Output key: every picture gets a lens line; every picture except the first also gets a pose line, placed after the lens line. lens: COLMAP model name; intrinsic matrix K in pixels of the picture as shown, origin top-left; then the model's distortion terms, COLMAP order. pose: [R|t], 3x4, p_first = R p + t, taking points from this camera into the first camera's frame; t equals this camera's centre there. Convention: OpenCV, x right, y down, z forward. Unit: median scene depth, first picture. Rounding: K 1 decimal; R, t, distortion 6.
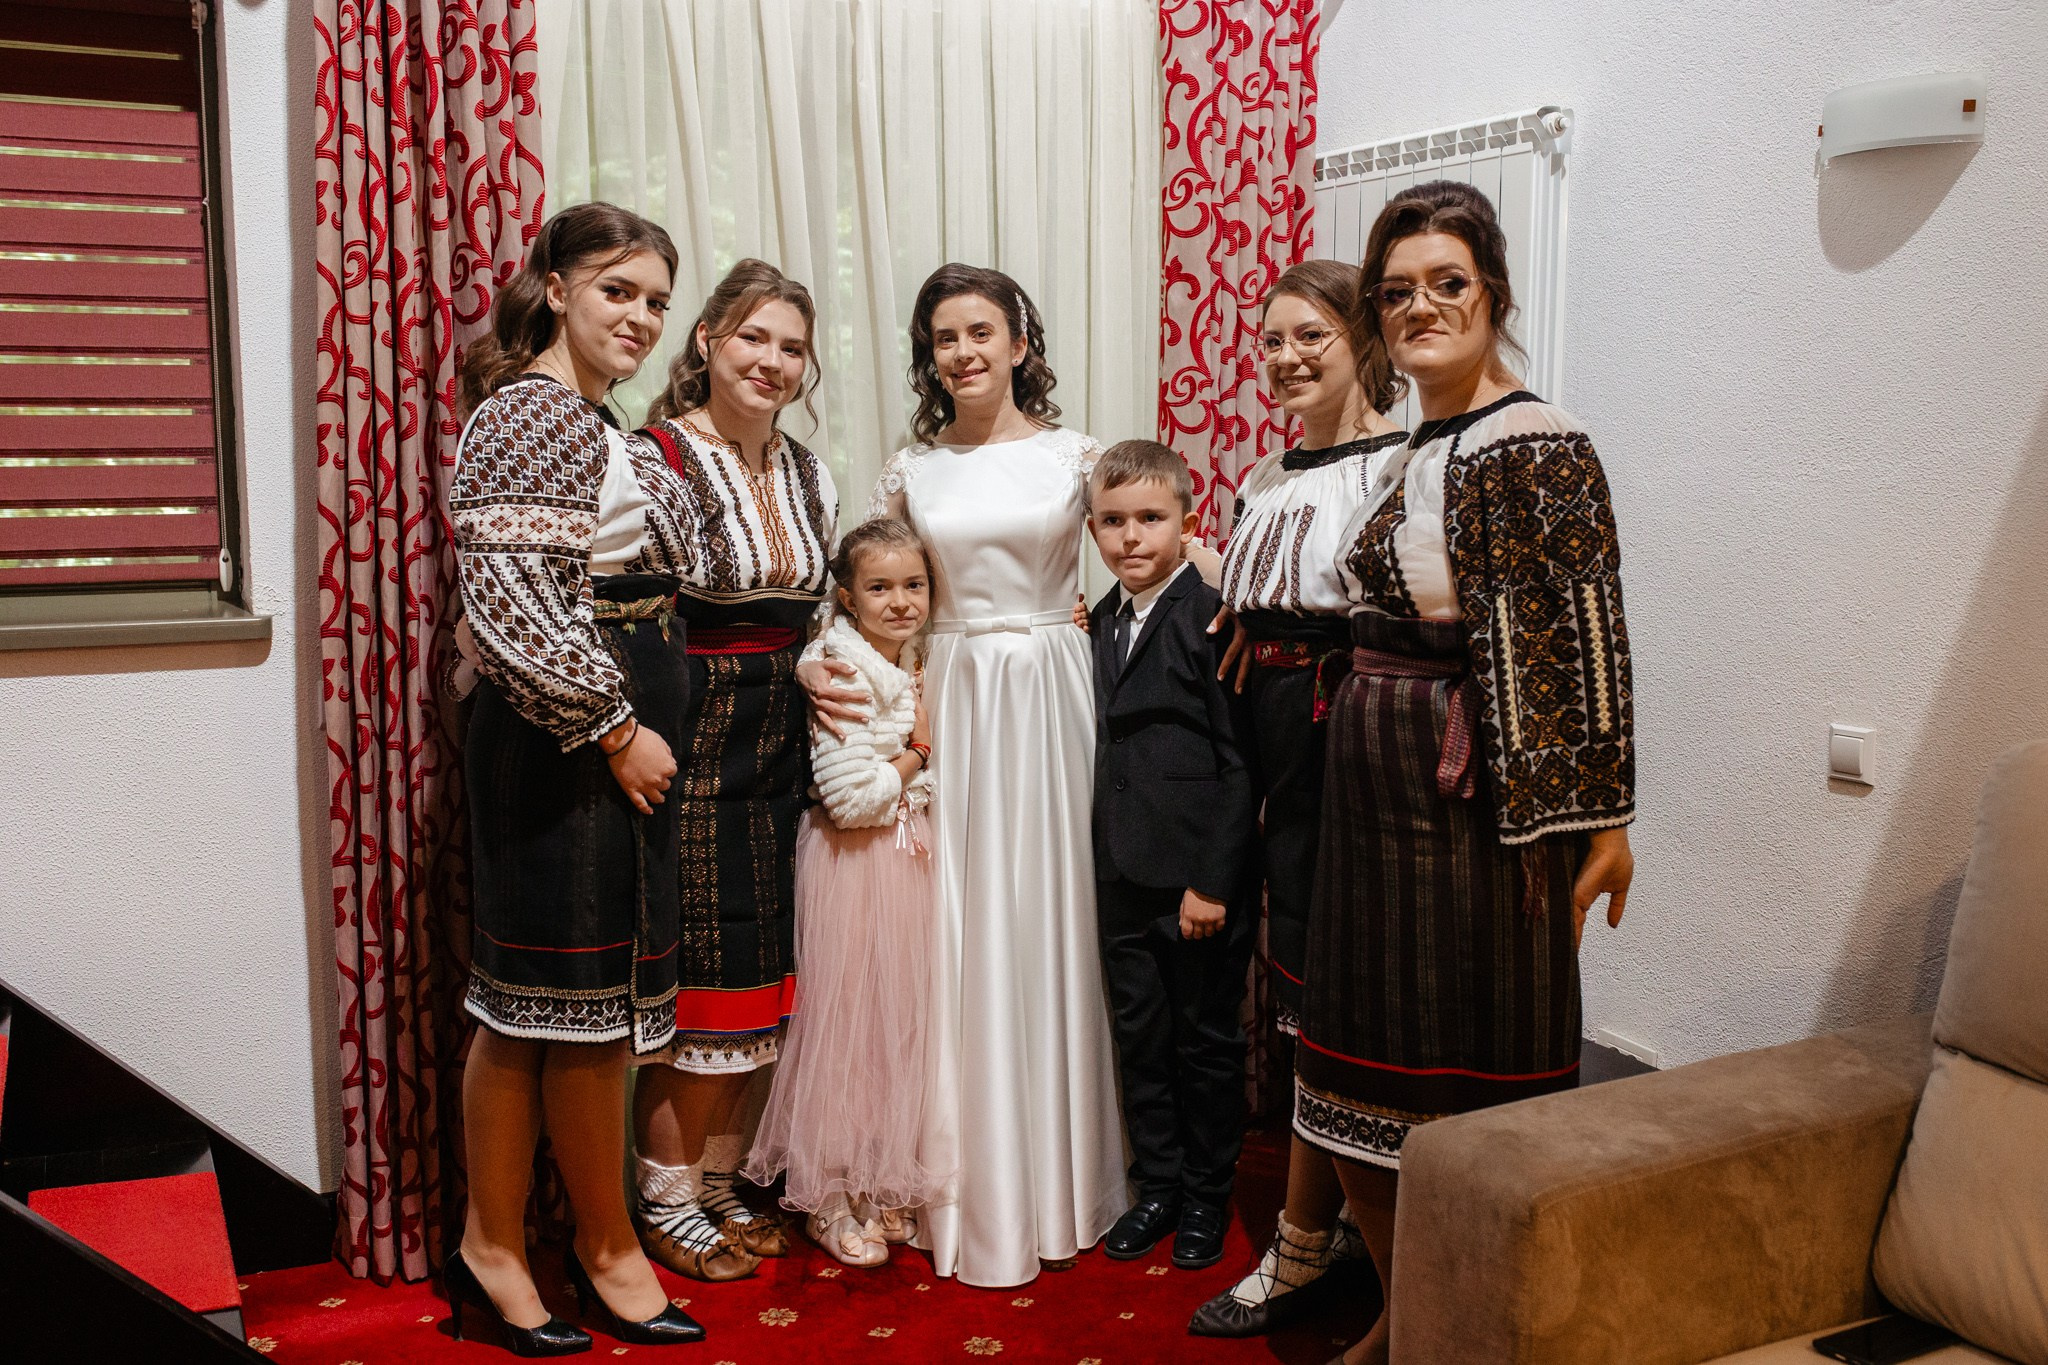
lens RADIAL K [[2079.9, 0, 1020.4], [0, 2079.9, 656.7], [0, 0, 1]] dist [0.026304, 0.000000]
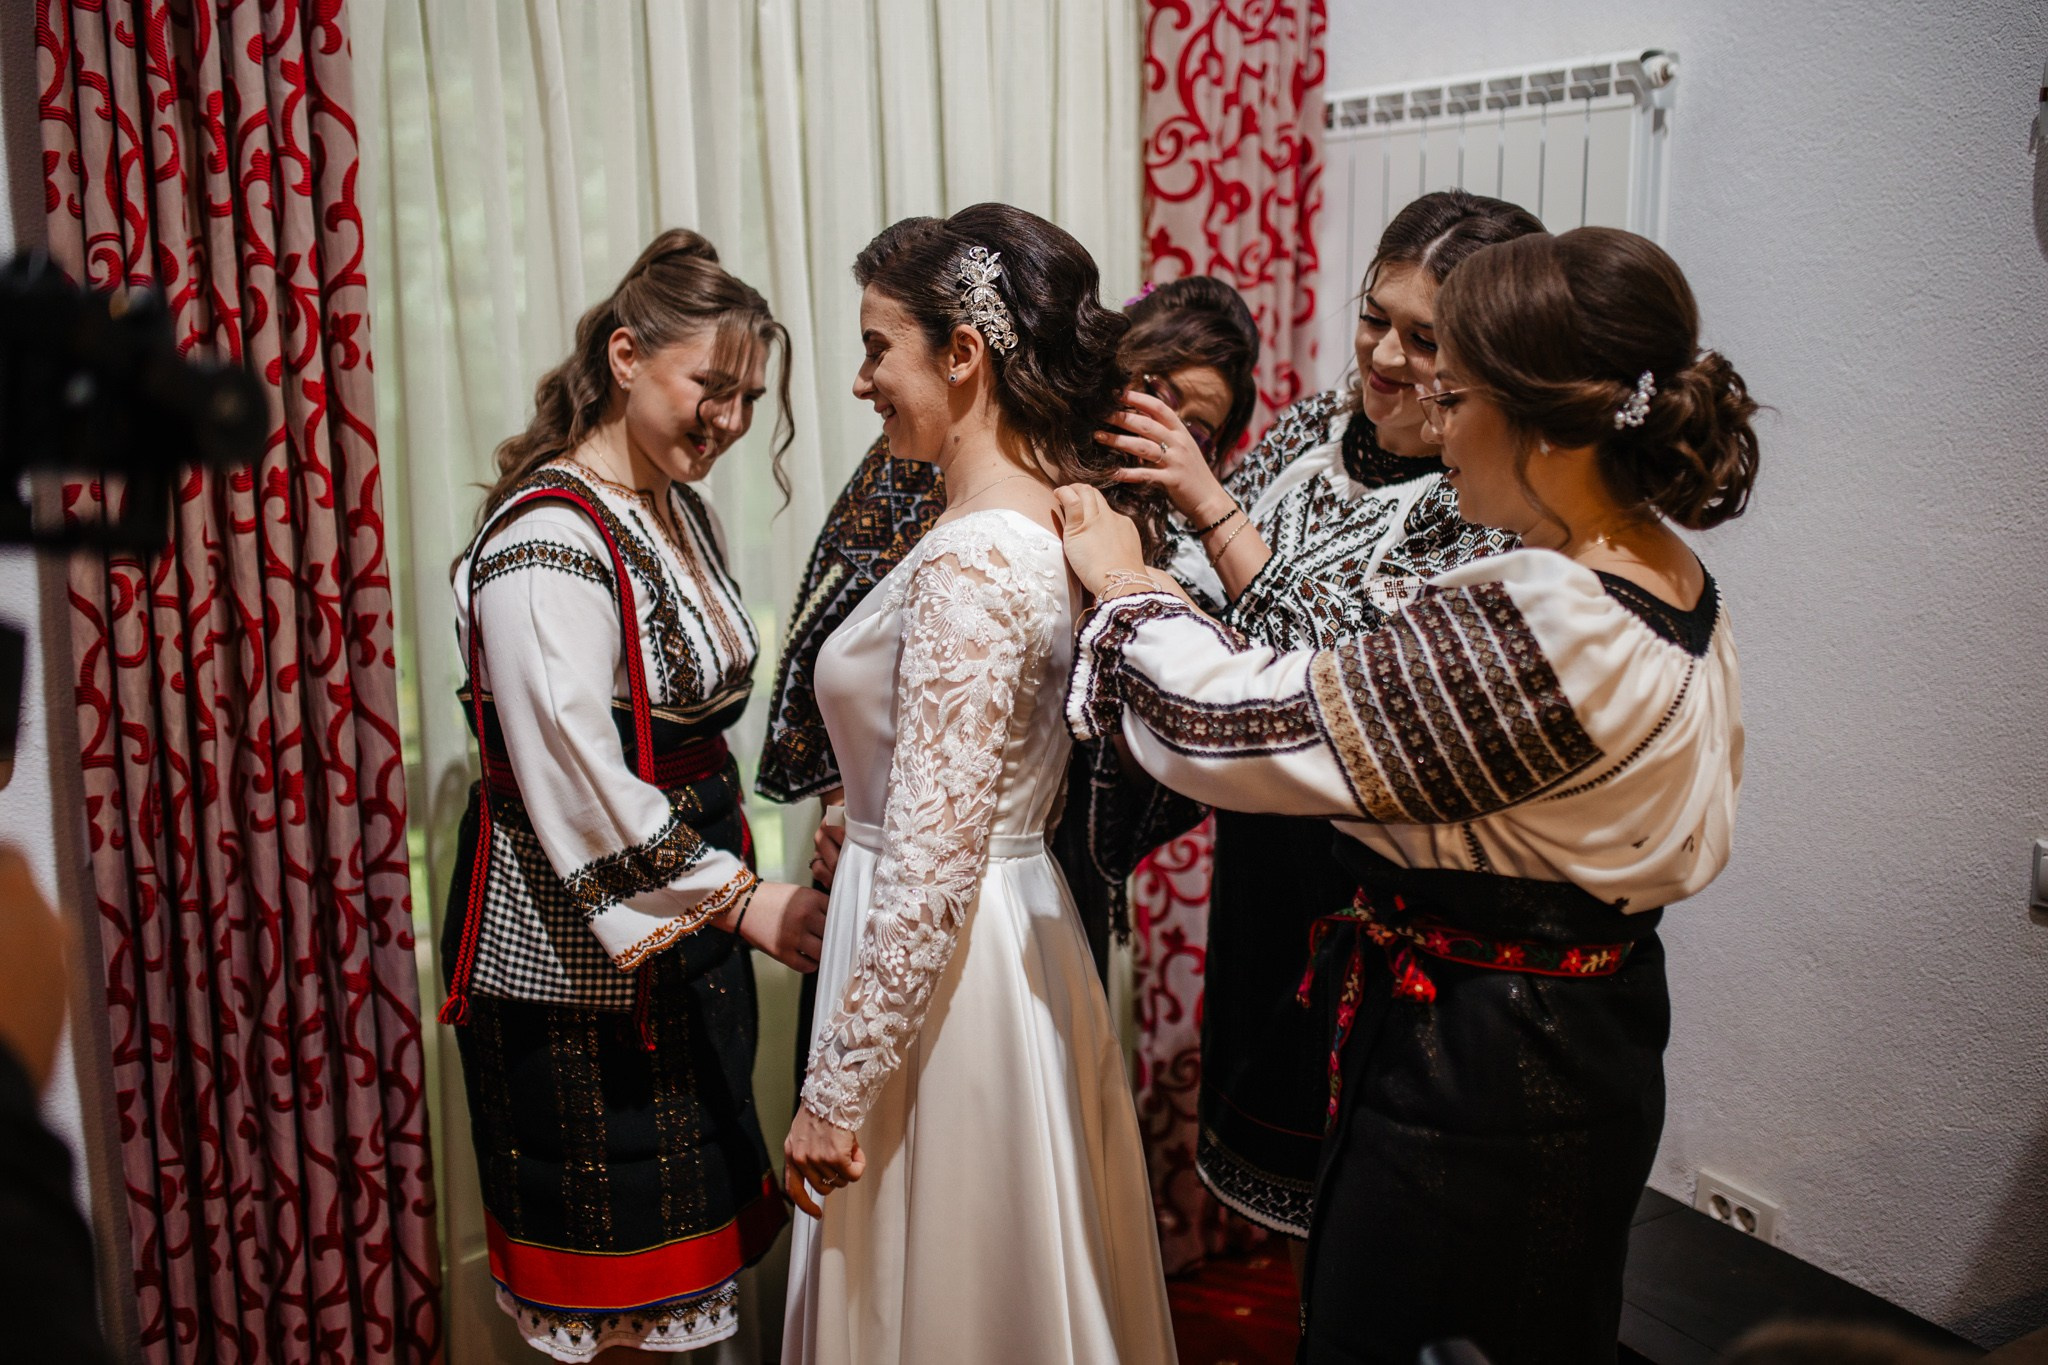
lens RADIAL K [[2079.9, 0, 1042.0], [0, 2079.9, 672.1], [0, 0, 1]] dist [0.026304, 0.000000]
pose [[0.994769, -0.024912, 0.099066, -0.056774], [0.018548, 0.997735, 0.064652, -0.072953], [-0.100452, -0.062477, 0.992978, 0.191351]]
